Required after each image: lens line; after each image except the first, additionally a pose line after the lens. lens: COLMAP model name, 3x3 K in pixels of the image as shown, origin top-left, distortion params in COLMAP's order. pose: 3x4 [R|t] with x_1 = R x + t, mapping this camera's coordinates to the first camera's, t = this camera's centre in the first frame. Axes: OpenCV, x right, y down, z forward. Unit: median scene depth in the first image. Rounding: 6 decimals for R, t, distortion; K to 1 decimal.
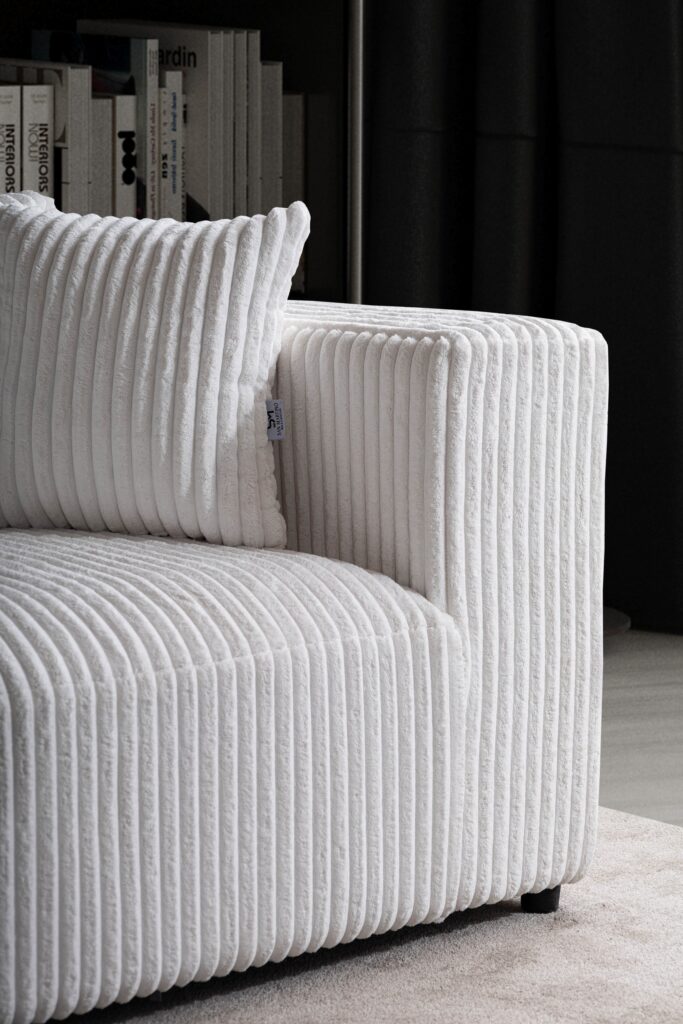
lens RADIAL K [[2424.0, 0, 342.3], [0, 2424.0, 512.9], [0, 0, 1]] dist [-0.042096, -0.176672]
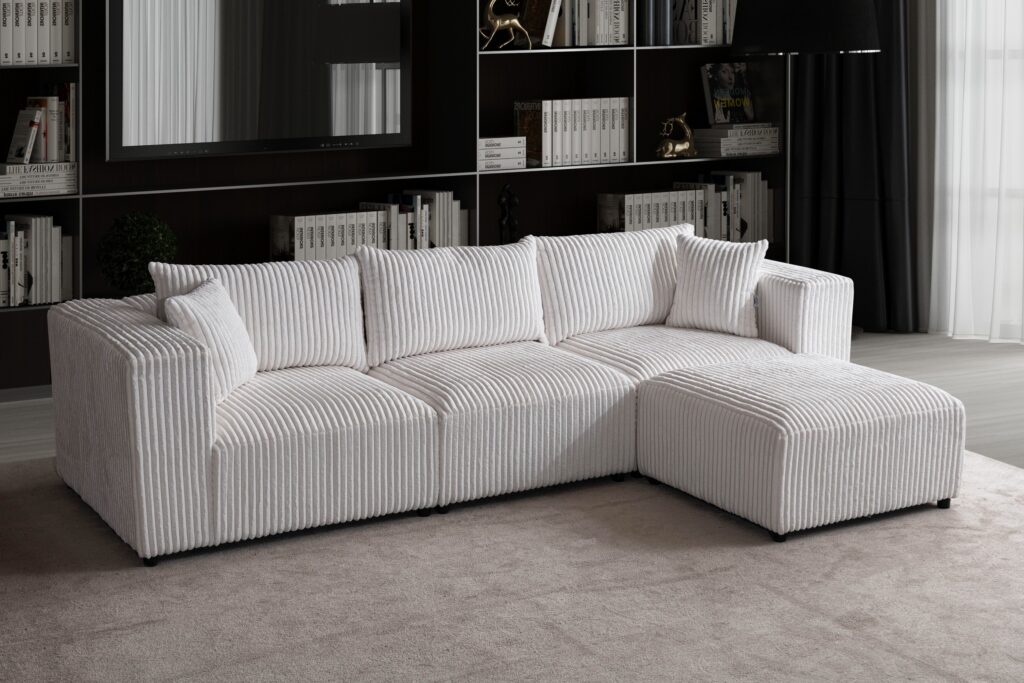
lens RADIAL K [[1477.6, 0, 511.7], [0, 1477.6, 342.6], [0, 0, 1]] dist [0.010289, -0.032715]
pose [[0.977308, 0.045003, -0.206988, 0.074571], [-0.026596, 0.995508, 0.090863, -0.167618], [0.210148, -0.083296, 0.974115, -1.207019]]
